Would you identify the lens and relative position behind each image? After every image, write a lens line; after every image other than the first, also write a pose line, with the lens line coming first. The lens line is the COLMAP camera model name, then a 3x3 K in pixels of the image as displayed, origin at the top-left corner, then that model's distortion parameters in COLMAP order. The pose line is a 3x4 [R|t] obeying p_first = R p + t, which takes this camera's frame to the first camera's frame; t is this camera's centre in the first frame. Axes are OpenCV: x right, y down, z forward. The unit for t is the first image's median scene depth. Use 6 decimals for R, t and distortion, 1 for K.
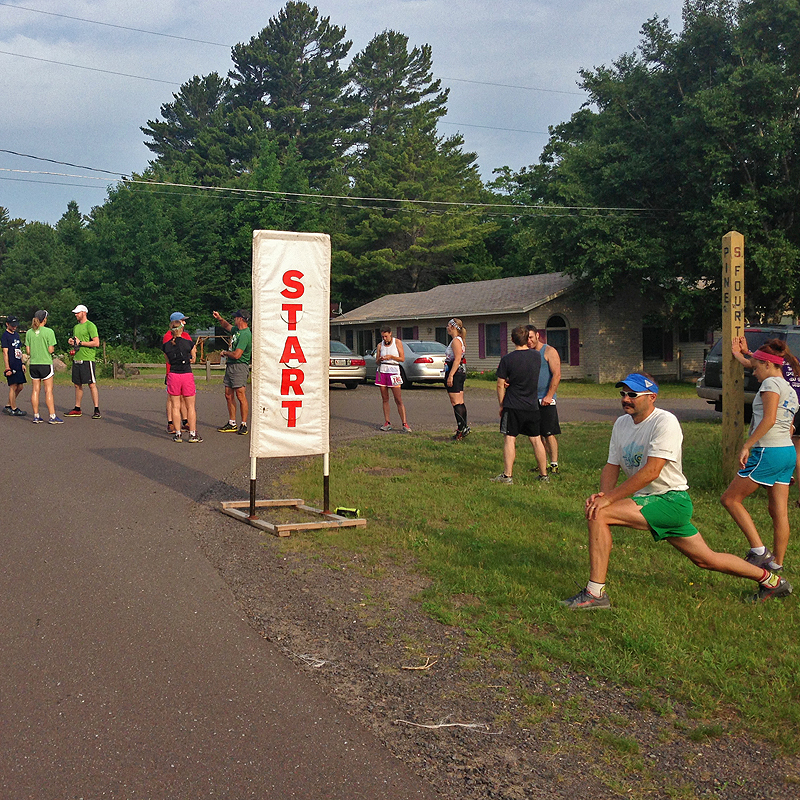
lens RADIAL K [[1425.0, 0, 400.0], [0, 1425.0, 400.0], [0, 0, 1]] dist [0.017903, -0.121675]
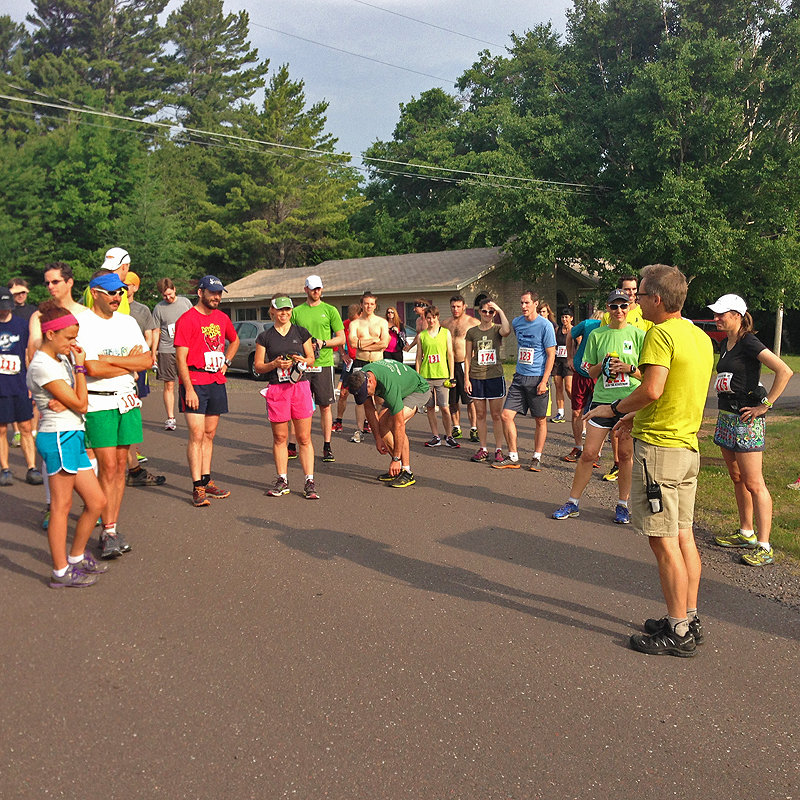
lens RADIAL K [[994.8, 0, 380.2], [0, 994.8, 400.2], [0, 0, 1]] dist [0.088921, -0.250756]
pose [[0.906832, -0.035792, 0.419969, -0.194119], [0.016885, 0.998673, 0.048652, -0.017723], [-0.421153, -0.037028, 0.906233, 0.340523]]
